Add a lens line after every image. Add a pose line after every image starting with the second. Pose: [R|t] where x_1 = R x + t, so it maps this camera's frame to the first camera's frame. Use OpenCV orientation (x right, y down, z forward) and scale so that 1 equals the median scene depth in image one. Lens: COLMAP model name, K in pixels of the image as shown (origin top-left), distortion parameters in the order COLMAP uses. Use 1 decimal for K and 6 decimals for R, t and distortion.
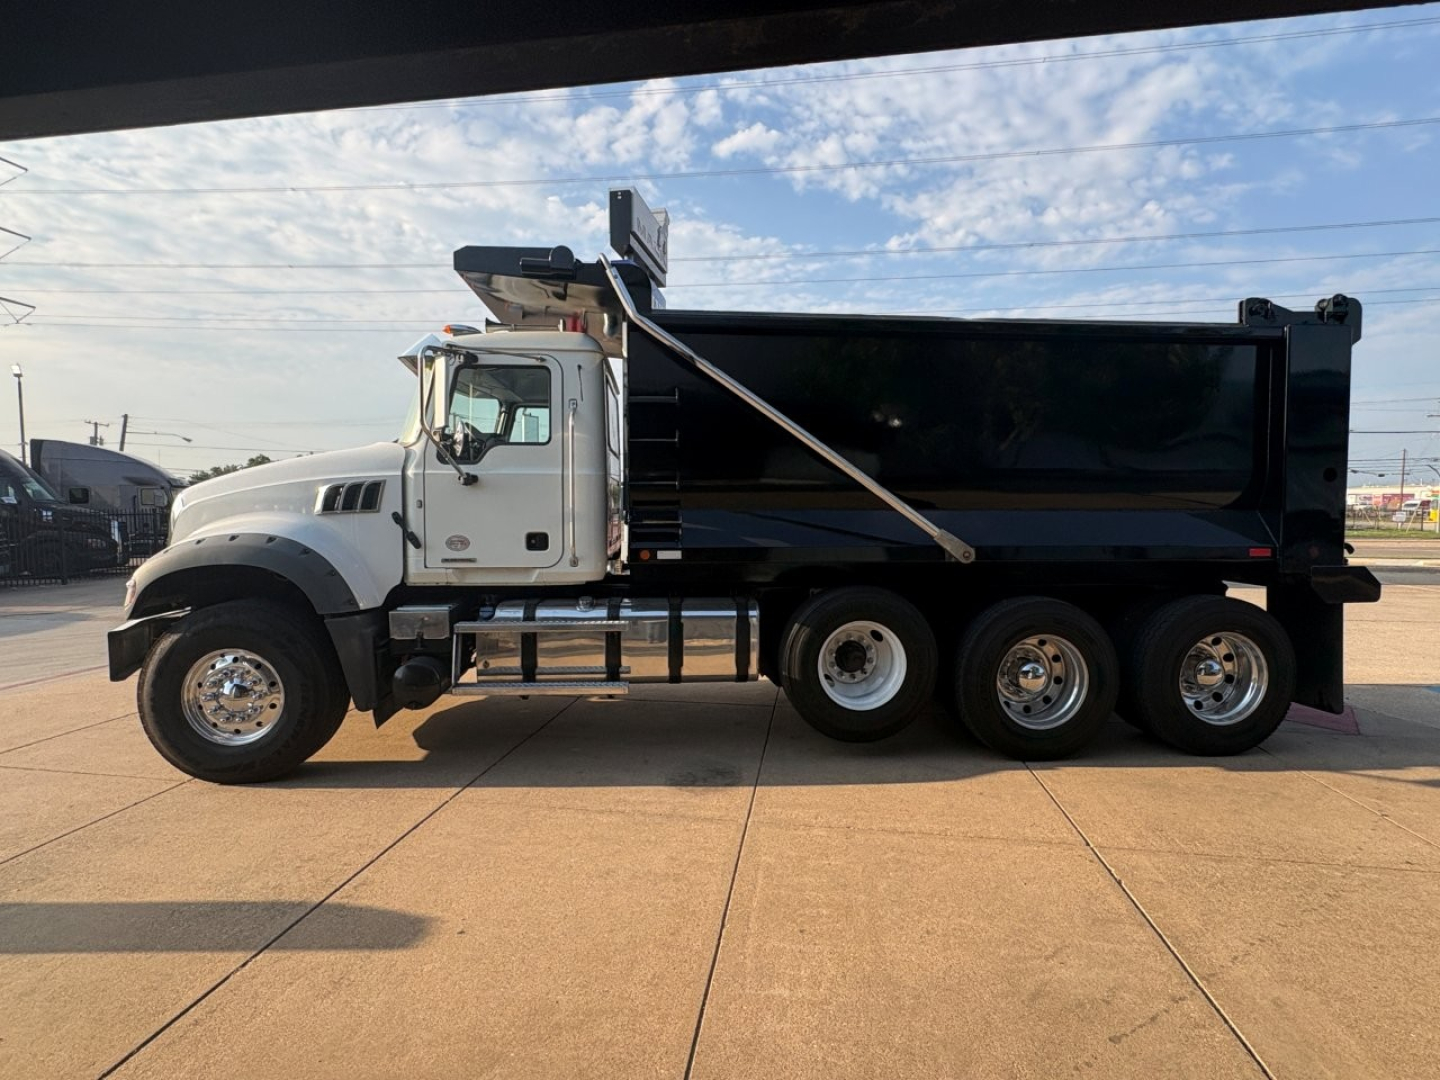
lens RADIAL K [[727.7, 0, 720.0], [0, 727.7, 540.0], [0, 0, 1]] dist [-0.000540, -0.000133]
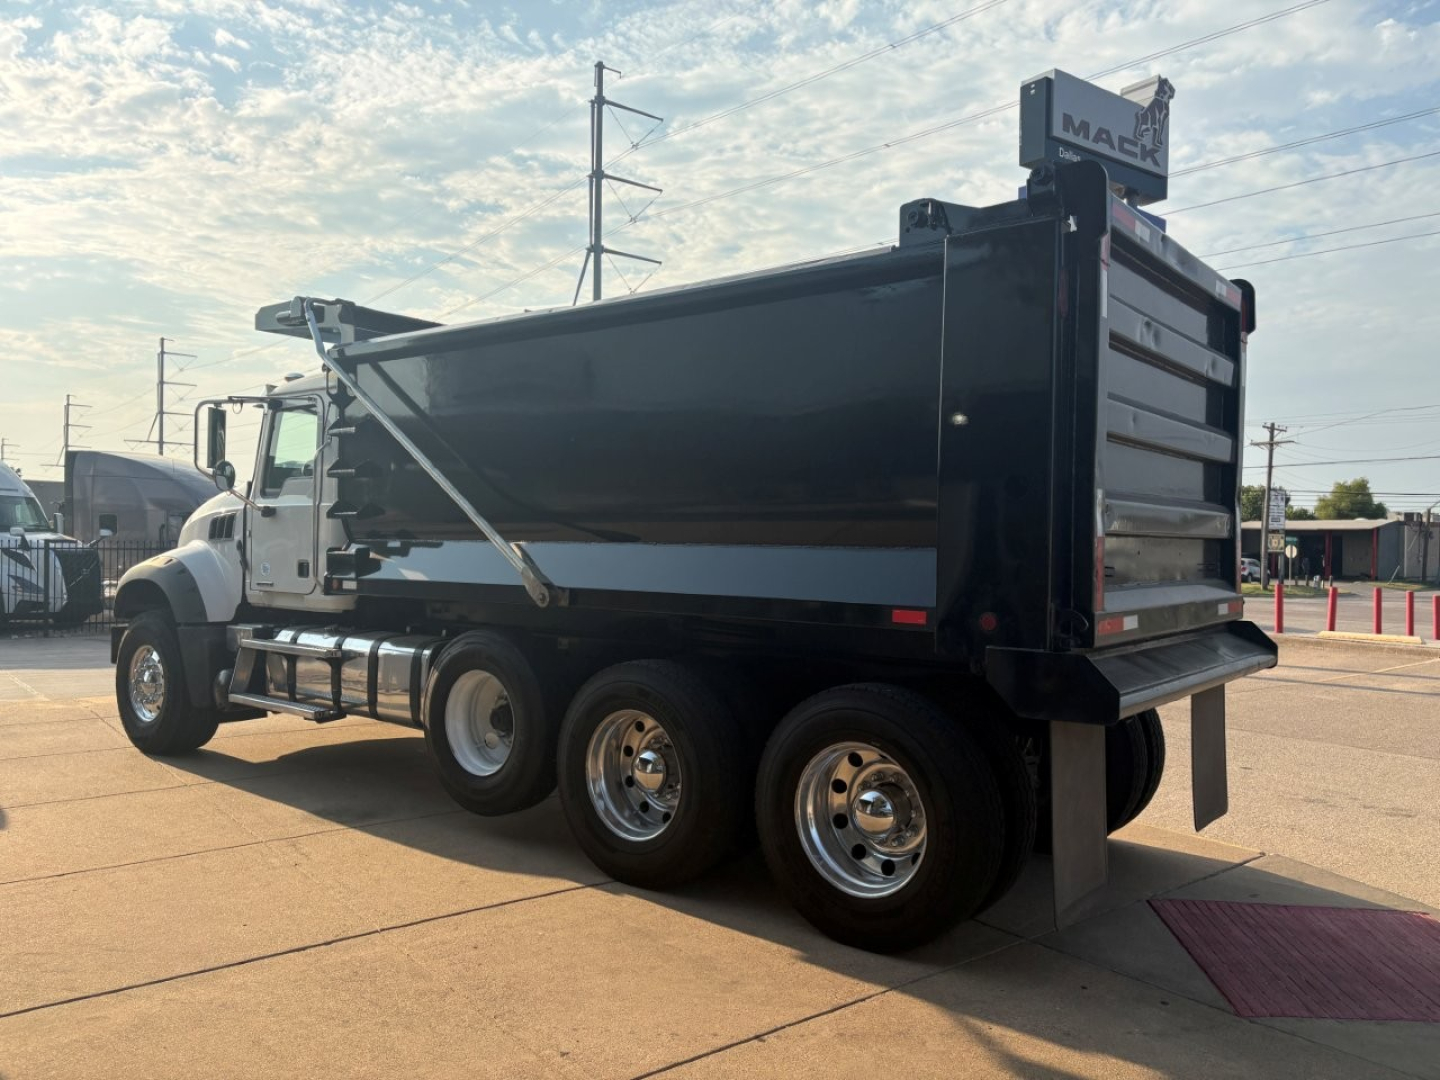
lens RADIAL K [[1186.3, 0, 720.0], [0, 1186.3, 540.0], [0, 0, 1]] dist [0.017136, 0.011404]
pose [[0.701703, 0.004149, -0.712457, 1.325823], [-0.051487, 0.997664, -0.044900, 0.005855], [0.710607, 0.068188, 0.700277, 0.198849]]
